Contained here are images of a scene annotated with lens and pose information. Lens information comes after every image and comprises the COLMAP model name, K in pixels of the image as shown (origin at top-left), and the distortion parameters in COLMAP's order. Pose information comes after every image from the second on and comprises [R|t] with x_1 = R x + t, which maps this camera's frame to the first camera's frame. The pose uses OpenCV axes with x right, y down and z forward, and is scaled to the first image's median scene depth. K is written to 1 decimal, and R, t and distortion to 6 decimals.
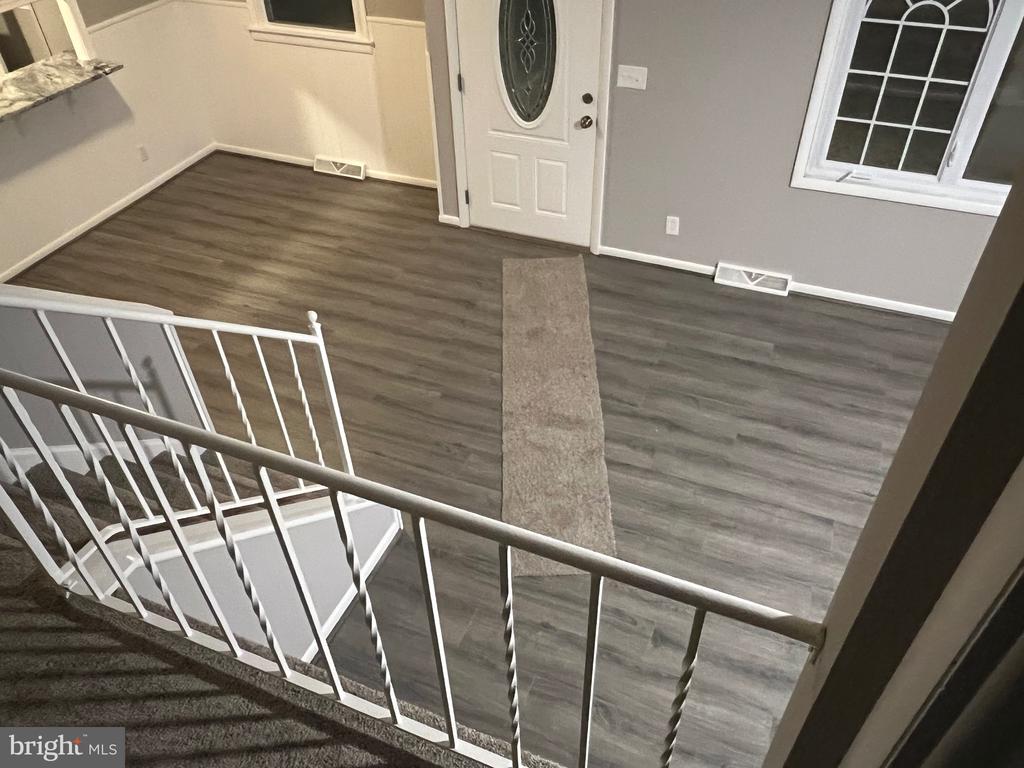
lens RADIAL K [[768.5, 0, 515.6], [0, 768.5, 393.1], [0, 0, 1]] dist [0.011199, -0.014261]
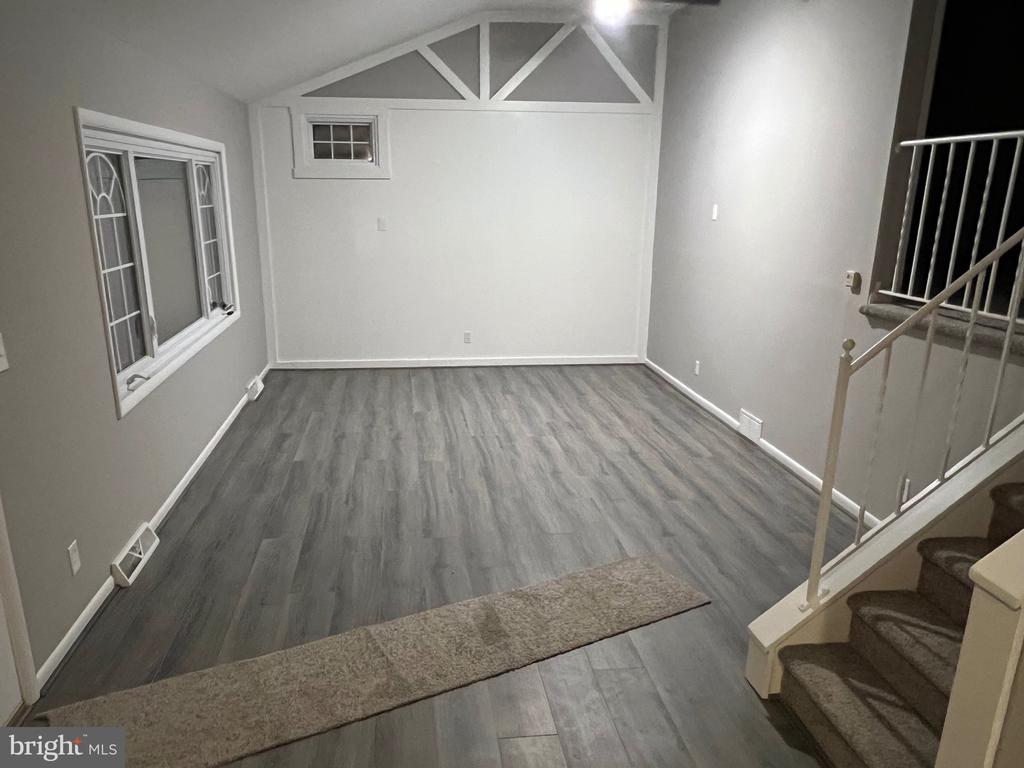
lens RADIAL K [[768.5, 0, 517.4], [0, 768.5, 390.7], [0, 0, 1]] dist [0.011199, -0.014261]
pose [[-0.452384, -0.242172, 0.858313, -0.529486], [0.598222, 0.631382, 0.493444, -0.448049], [-0.661422, 0.736688, -0.140755, 0.838107]]
